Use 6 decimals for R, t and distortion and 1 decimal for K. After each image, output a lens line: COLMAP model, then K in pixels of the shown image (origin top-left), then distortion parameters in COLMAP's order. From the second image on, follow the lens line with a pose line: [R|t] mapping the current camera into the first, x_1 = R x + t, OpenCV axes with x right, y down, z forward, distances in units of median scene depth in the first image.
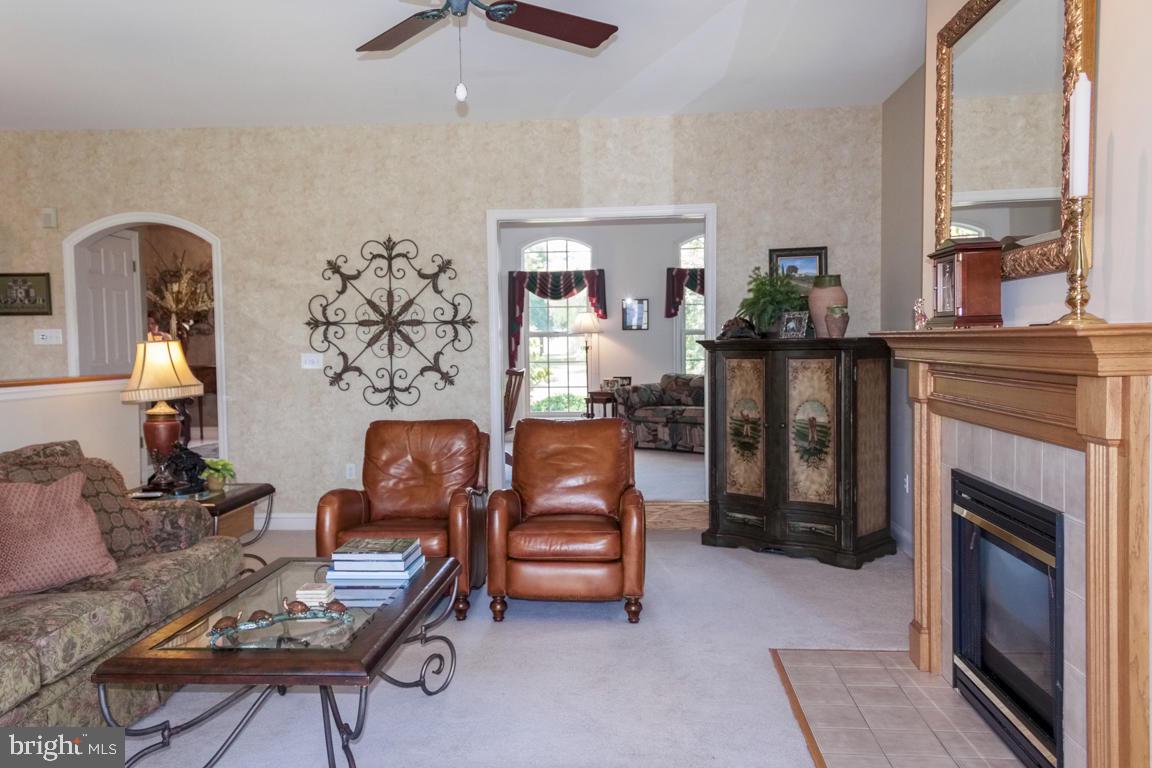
lens RADIAL K [[918.2, 0, 569.2], [0, 918.2, 394.1], [0, 0, 1]] dist [0.075566, -0.045499]
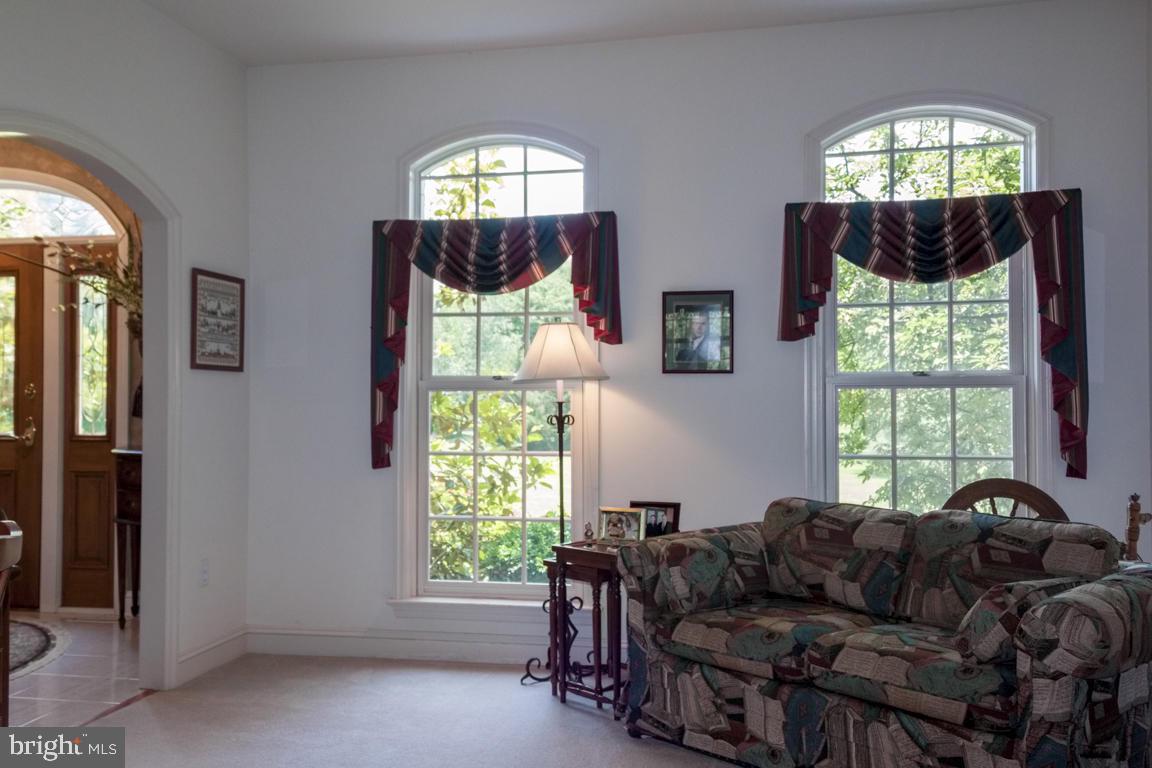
lens RADIAL K [[918.2, 0, 569.2], [0, 918.2, 394.1], [0, 0, 1]] dist [0.075566, -0.045499]
pose [[0.989291, 0.011109, -0.145533, 0.075470], [-0.020525, 0.997779, -0.063364, -0.036928], [0.144506, 0.065673, 0.987322, 0.629796]]
